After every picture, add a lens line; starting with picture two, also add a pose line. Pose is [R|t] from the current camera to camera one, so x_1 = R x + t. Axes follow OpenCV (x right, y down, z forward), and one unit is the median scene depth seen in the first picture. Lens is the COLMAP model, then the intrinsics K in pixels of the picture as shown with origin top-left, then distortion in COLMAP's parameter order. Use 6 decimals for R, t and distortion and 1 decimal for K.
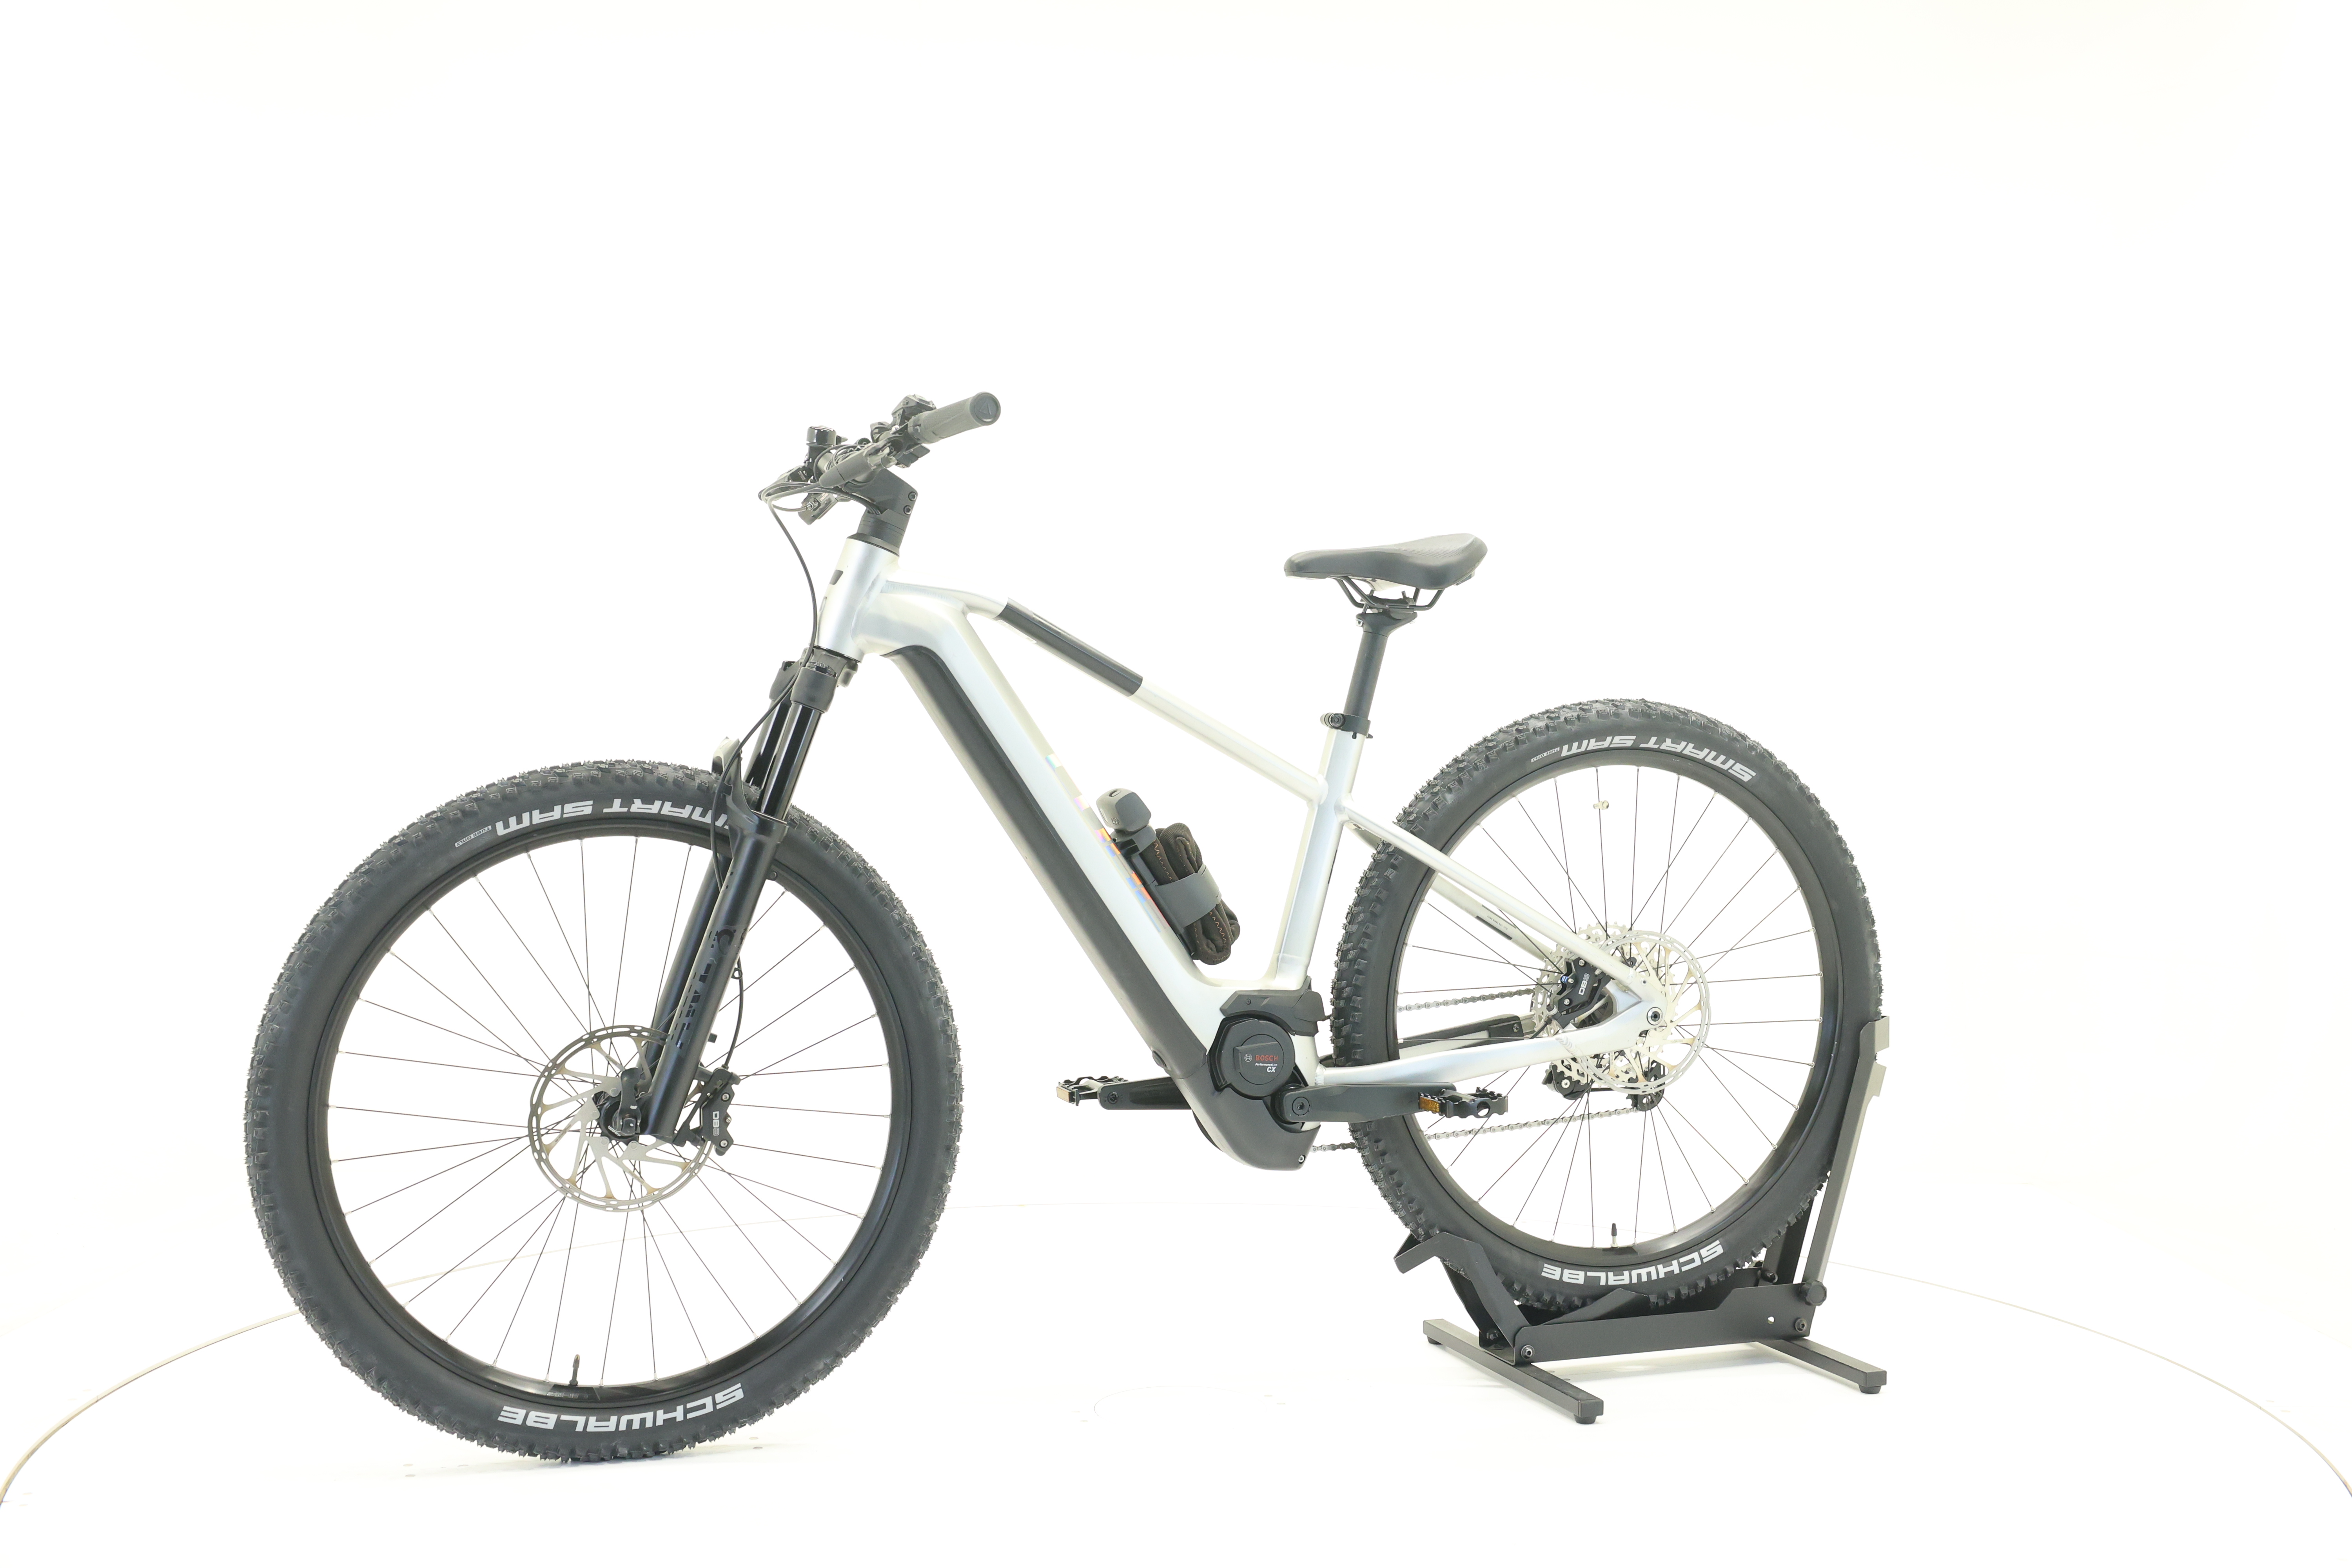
lens RADIAL K [[2612.8, 0, 1166.6], [0, 2612.8, 786.8], [0, 0, 1]] dist [-0.019554, 0.000000]
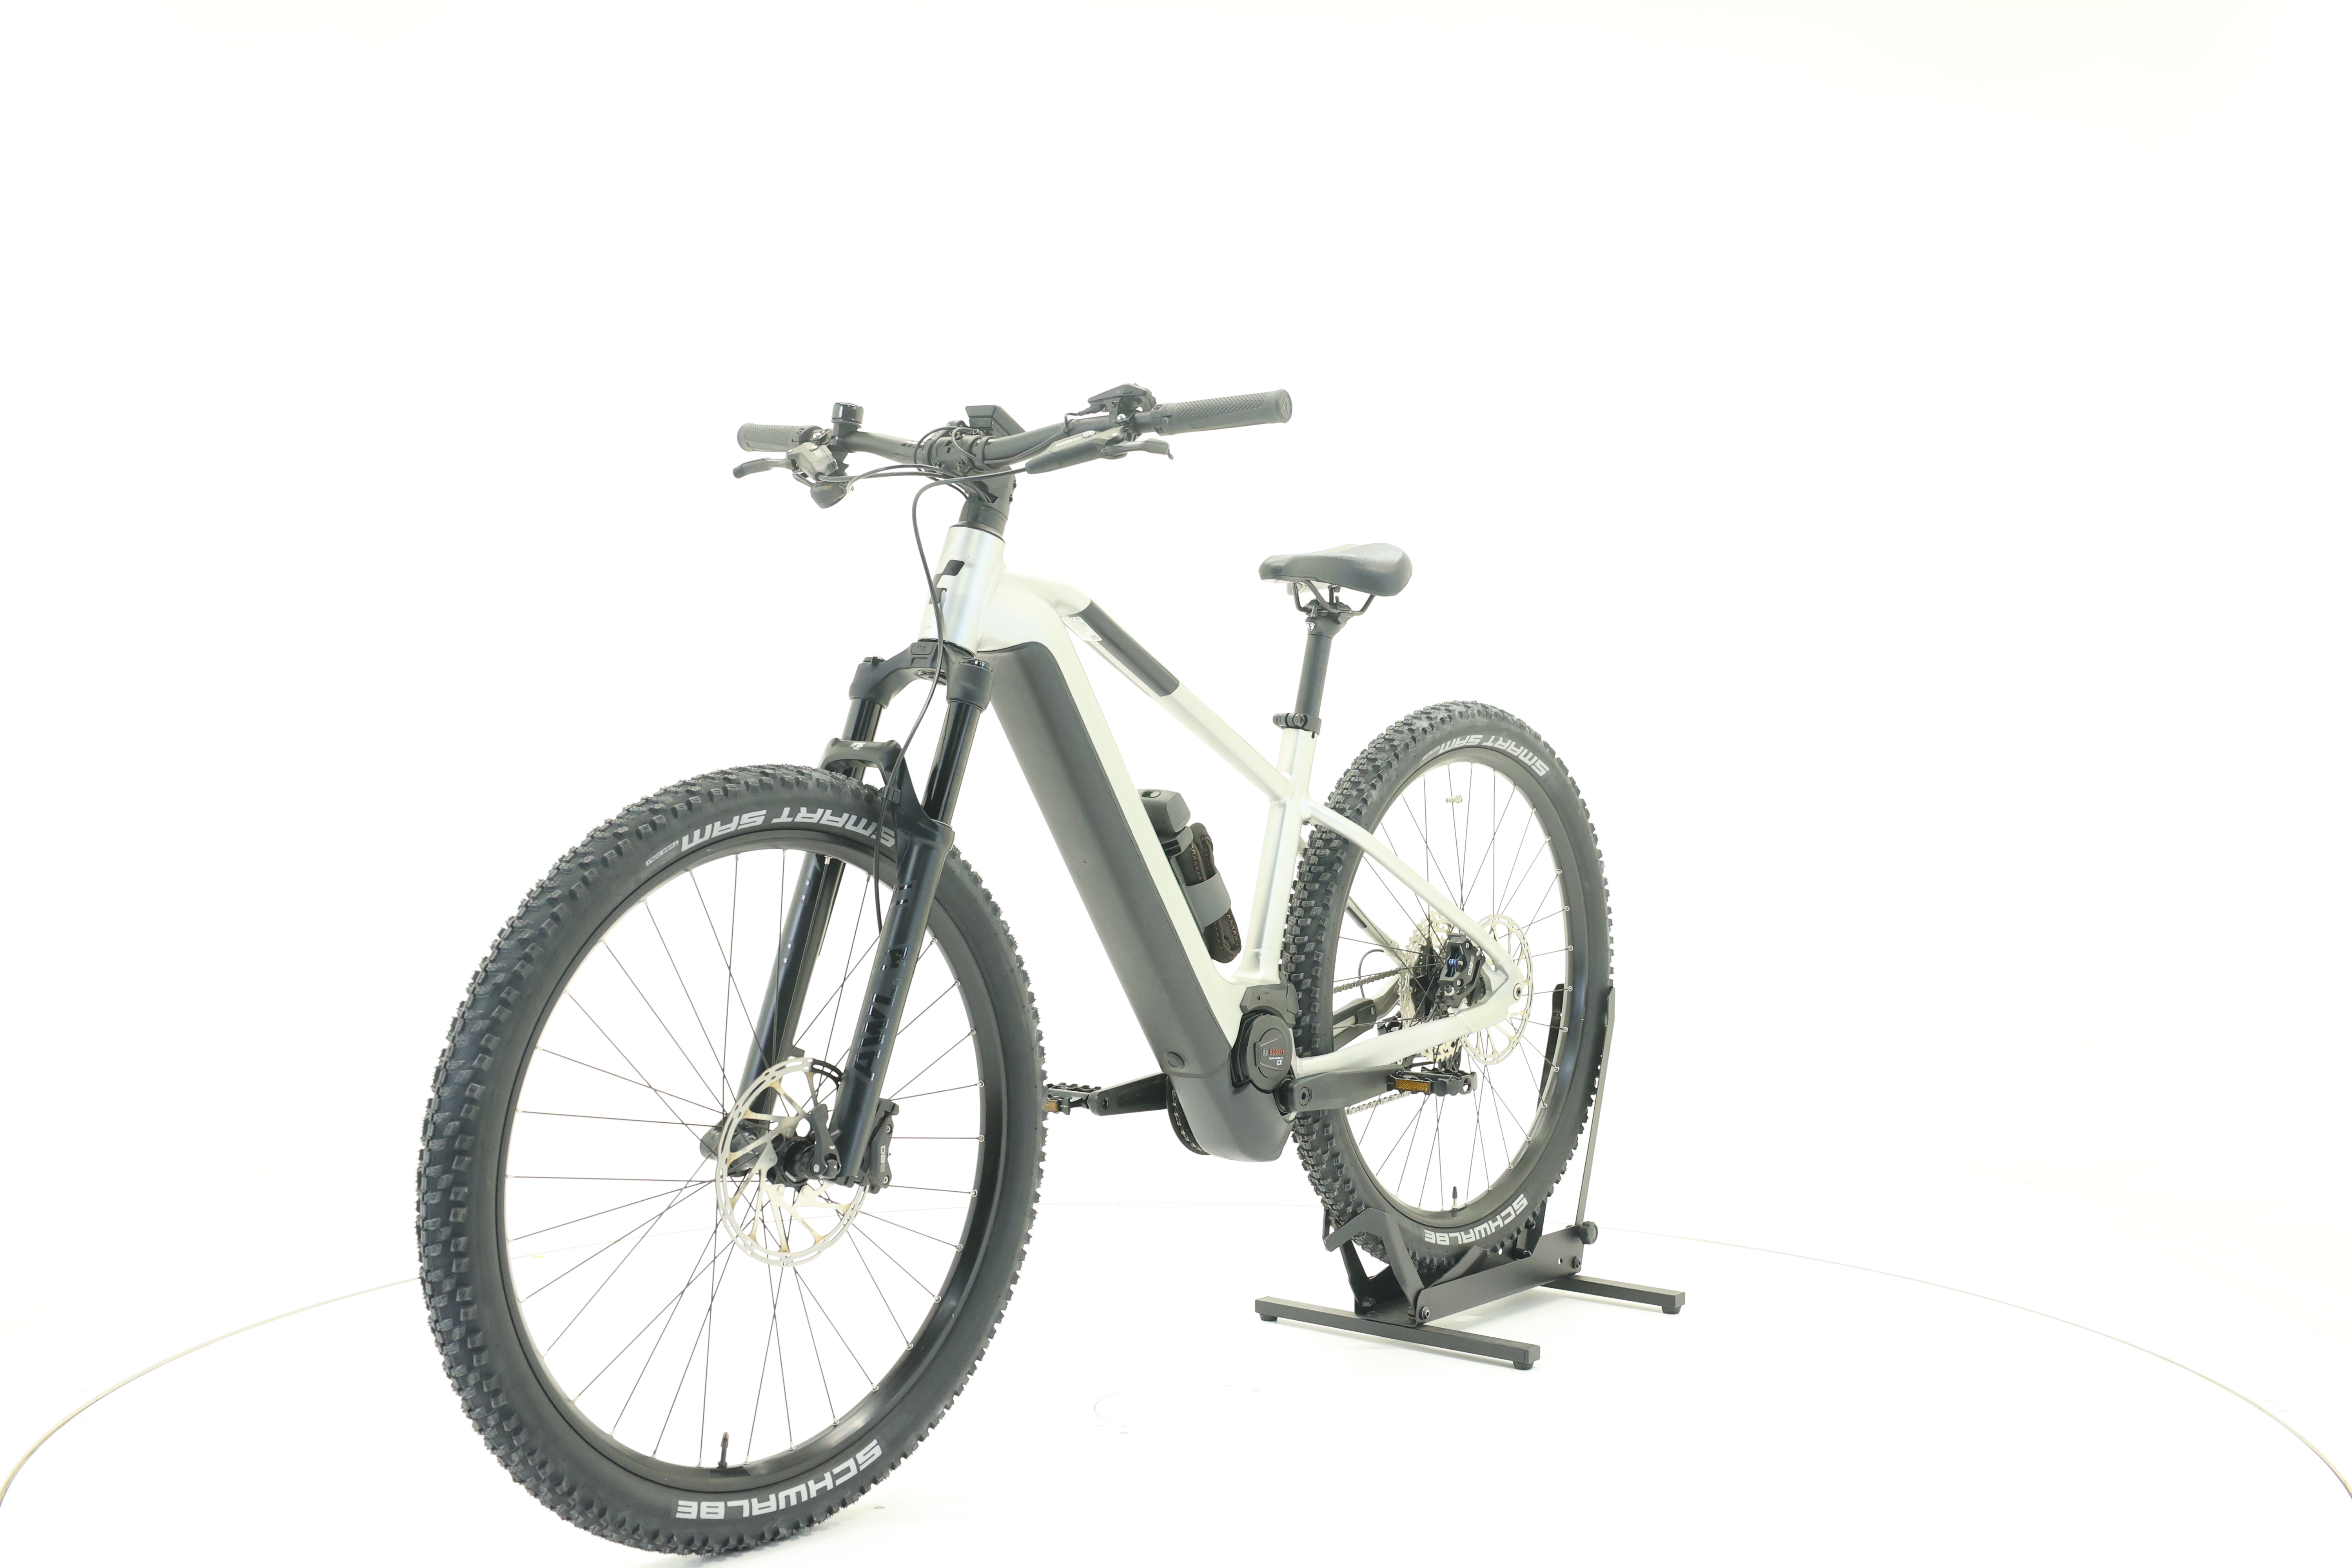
lens RADIAL K [[2612.8, 0, 1188.9], [0, 2612.8, 793.3], [0, 0, 1]] dist [-0.019554, 0.000000]
pose [[0.850727, -0.013354, 0.525439, -0.538952], [0.010965, 0.999911, 0.007660, -0.005268], [-0.525494, -0.000755, 0.850797, 0.154797]]
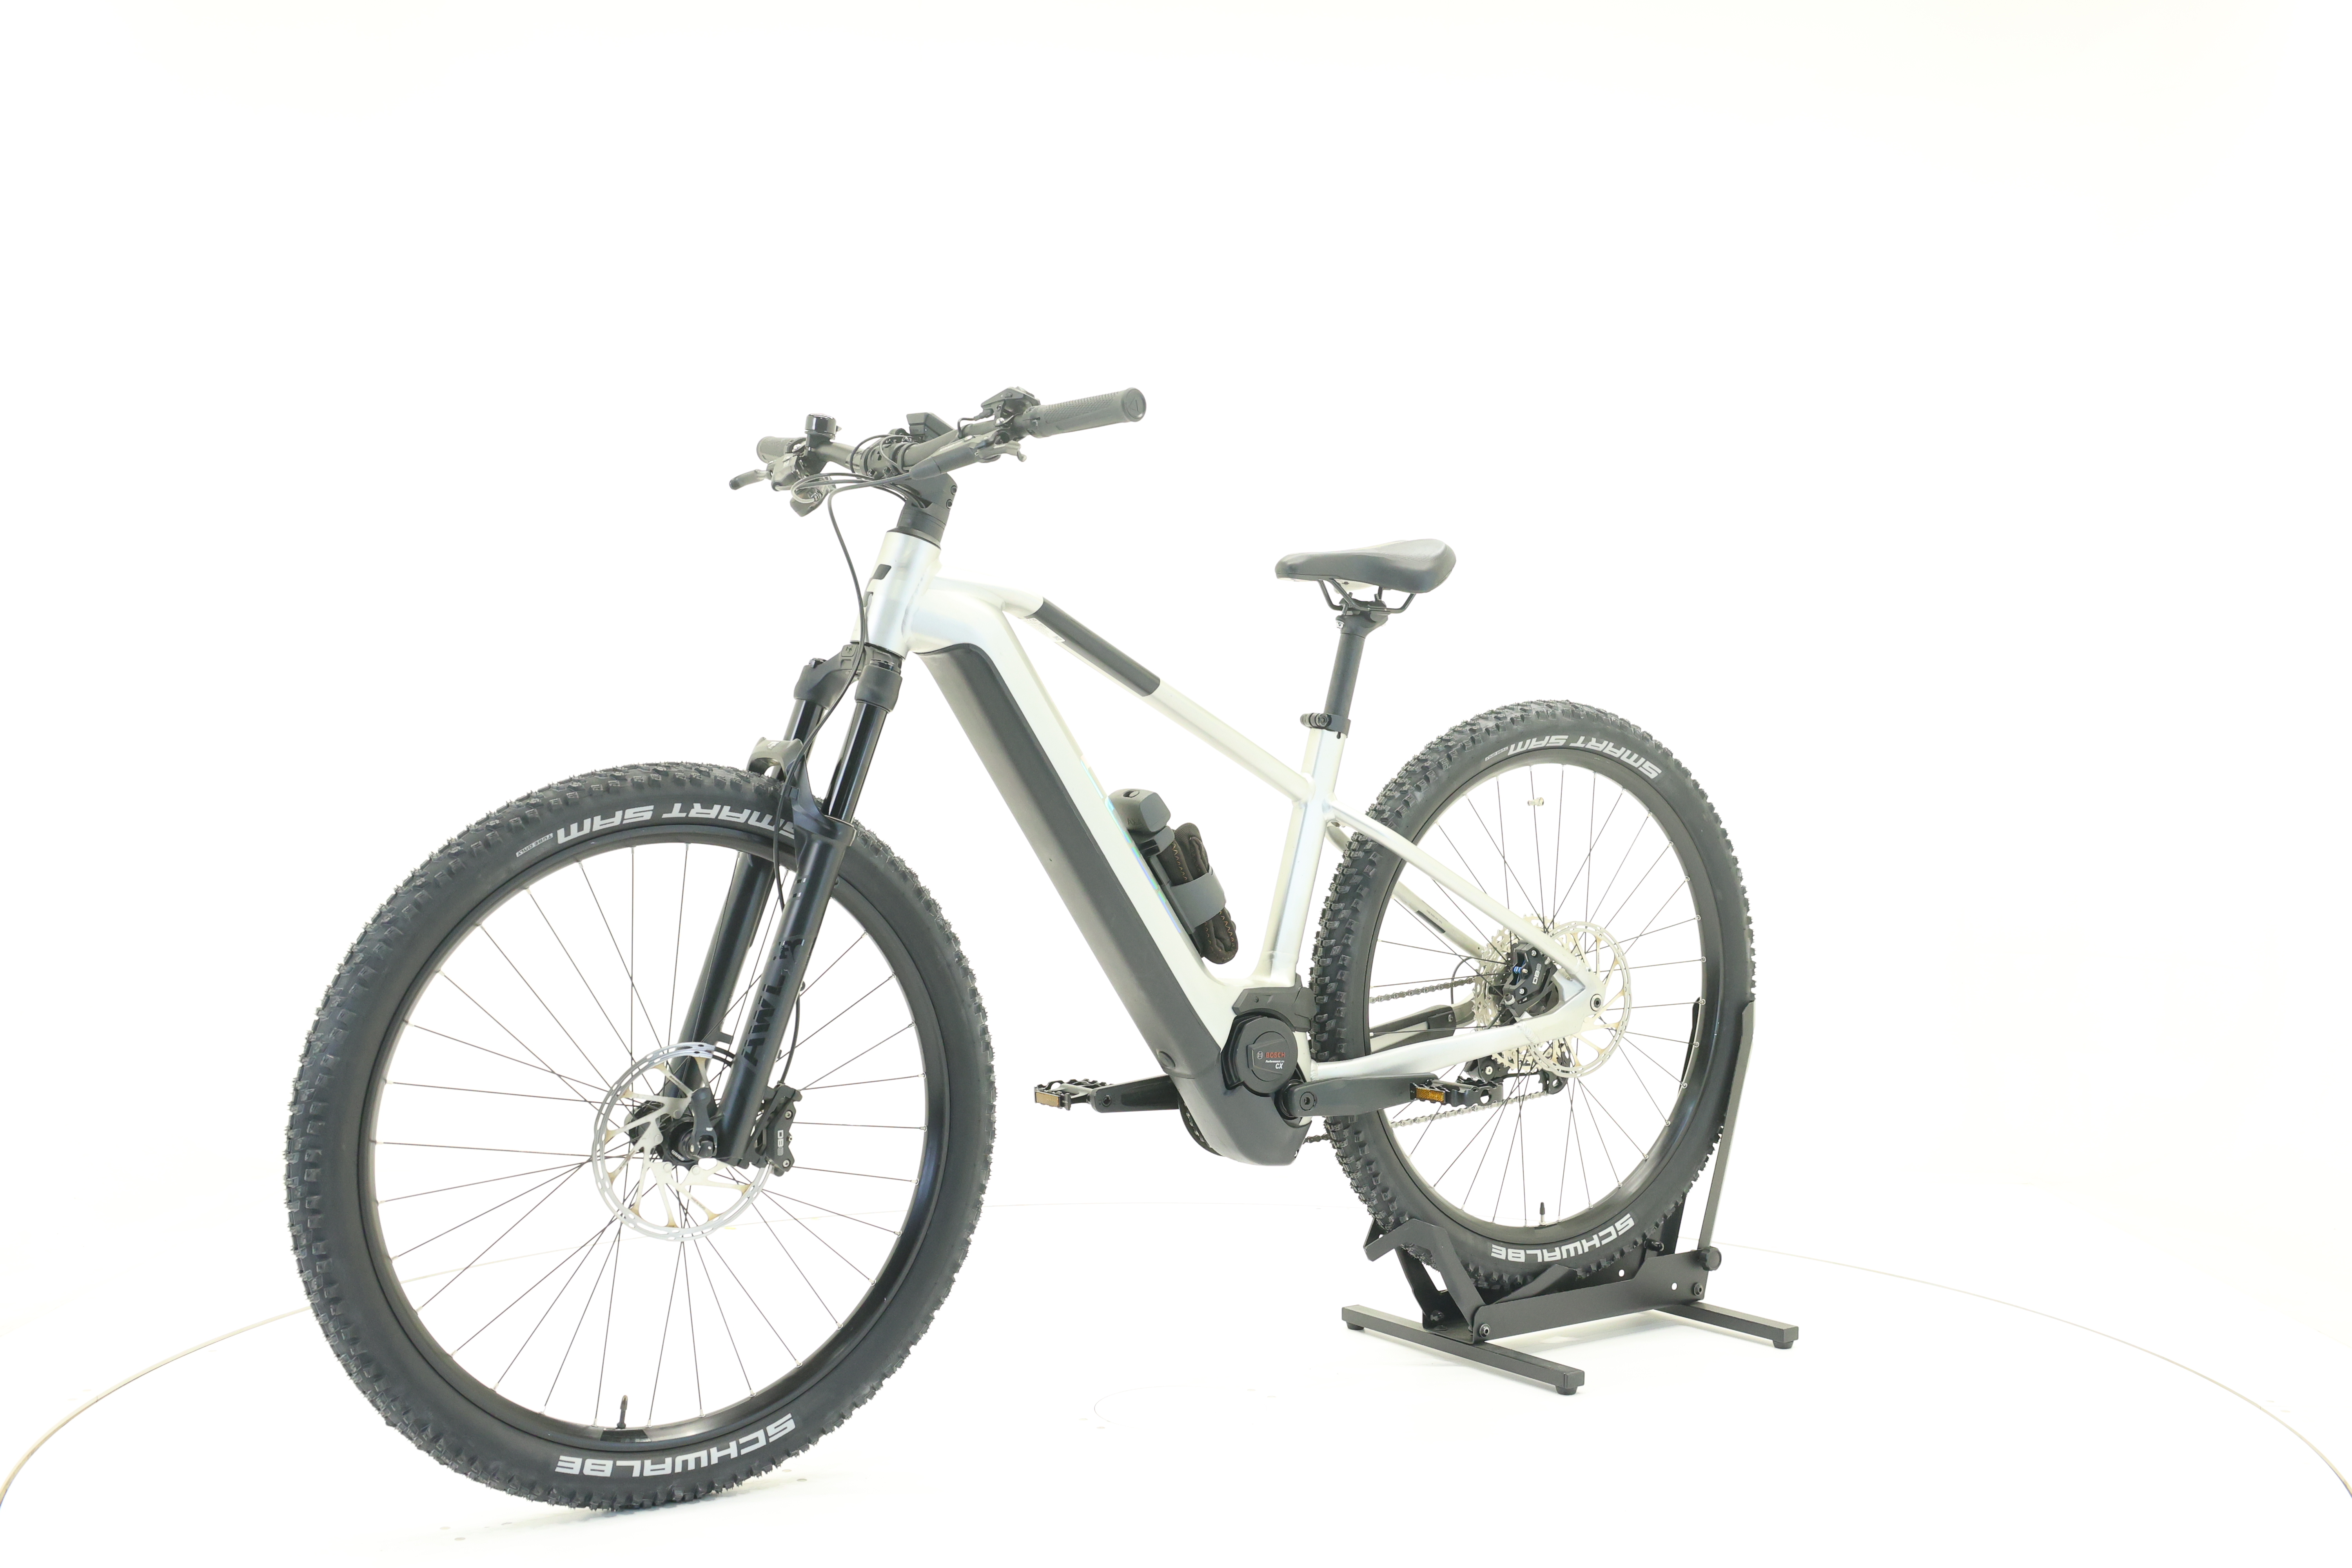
lens RADIAL K [[2612.8, 0, 1176.3], [0, 2612.8, 789.2], [0, 0, 1]] dist [-0.019554, 0.000000]
pose [[0.960860, -0.006476, 0.276958, -0.284695], [0.006064, 0.999979, 0.002344, -0.001469], [-0.276968, -0.000572, 0.960879, 0.041722]]
